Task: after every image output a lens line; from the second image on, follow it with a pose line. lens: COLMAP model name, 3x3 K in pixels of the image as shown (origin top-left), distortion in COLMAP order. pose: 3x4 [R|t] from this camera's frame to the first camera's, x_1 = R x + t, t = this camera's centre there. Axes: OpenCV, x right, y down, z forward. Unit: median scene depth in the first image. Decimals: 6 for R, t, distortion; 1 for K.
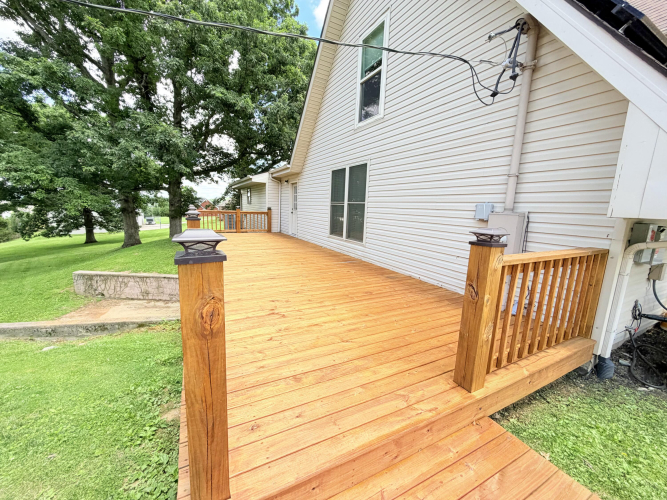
lens RADIAL K [[266.6, 0, 331.8], [0, 266.6, 250.6], [0, 0, 1]] dist [-0.000413, -0.000392]
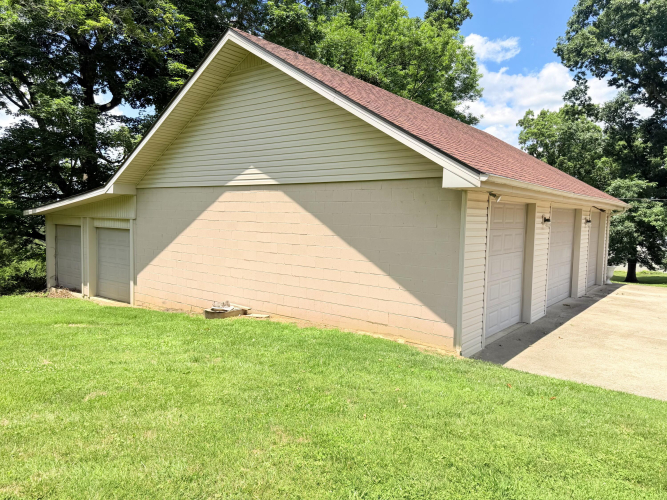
lens RADIAL K [[467.9, 0, 333.5], [0, 467.9, 250.0], [0, 0, 1]] dist [0.082684, -0.122848]
pose [[0.365279, 0.039104, -0.930076, 0.694128], [-0.166419, 0.985765, -0.023914, 0.257365], [0.915902, 0.163517, 0.366587, -1.806900]]
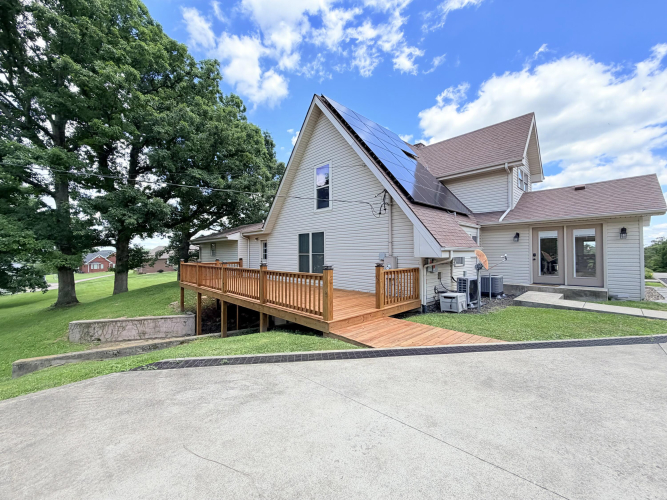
lens RADIAL K [[266.6, 0, 331.8], [0, 266.6, 250.6], [0, 0, 1]] dist [-0.000413, -0.000392]
pose [[0.961117, -0.038492, 0.273445, -0.191775], [0.084060, 0.984024, -0.156939, 0.051699], [-0.263036, 0.173823, 0.948998, -0.430760]]
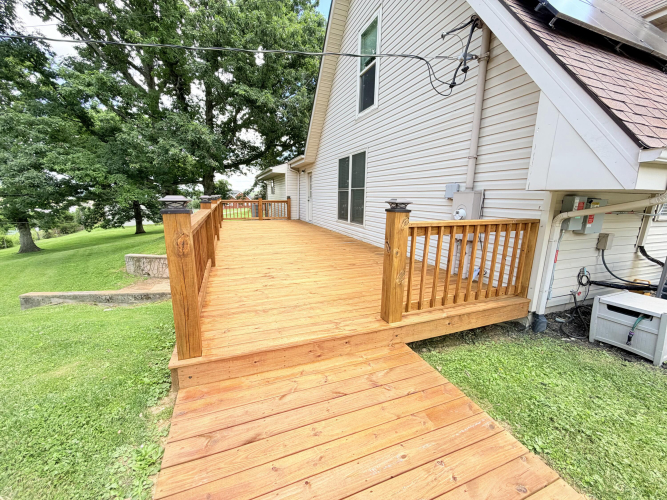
lens RADIAL K [[266.6, 0, 331.8], [0, 266.6, 250.6], [0, 0, 1]] dist [-0.000413, -0.000392]
pose [[0.993407, 0.000399, -0.114639, 0.073472], [0.003818, 0.999324, 0.036566, 0.022149], [0.114576, -0.036762, 0.992734, -0.065214]]
